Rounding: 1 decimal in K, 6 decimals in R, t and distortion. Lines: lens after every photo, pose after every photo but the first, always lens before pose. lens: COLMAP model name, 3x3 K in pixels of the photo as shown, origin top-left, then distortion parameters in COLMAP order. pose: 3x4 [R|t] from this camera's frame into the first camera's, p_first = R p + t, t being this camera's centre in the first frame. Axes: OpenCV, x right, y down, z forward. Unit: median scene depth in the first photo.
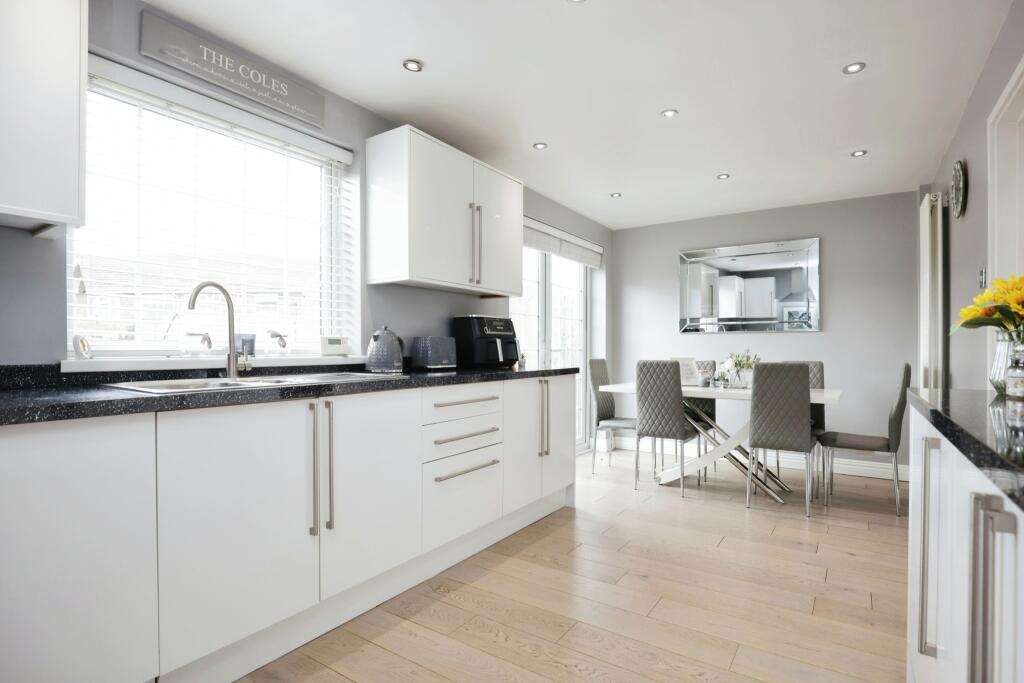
lens RADIAL K [[514.1, 0, 512.0], [0, 514.1, 355.4], [0, 0, 1]] dist [-0.039799, -0.000074]
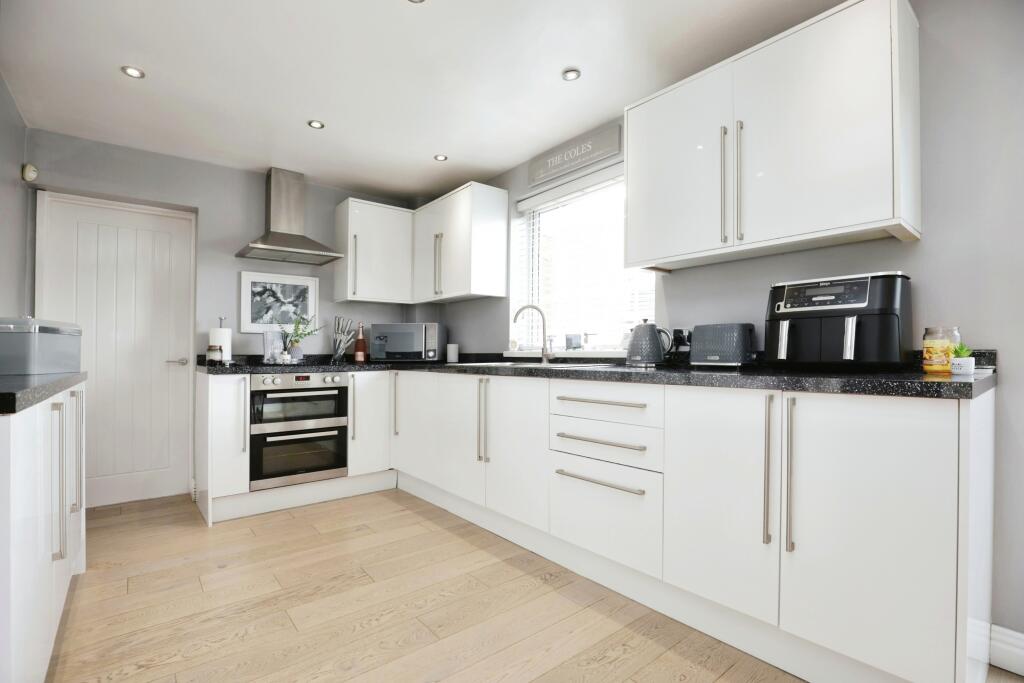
lens RADIAL K [[470.4, 0, 512.0], [0, 470.4, 341.5], [0, 0, 1]] dist [-0.034919, -0.000061]
pose [[-0.295022, -0.014663, -0.955378, 0.806307], [0.001944, 0.999871, -0.015946, -0.000717], [0.955488, -0.006561, -0.294956, 1.233089]]
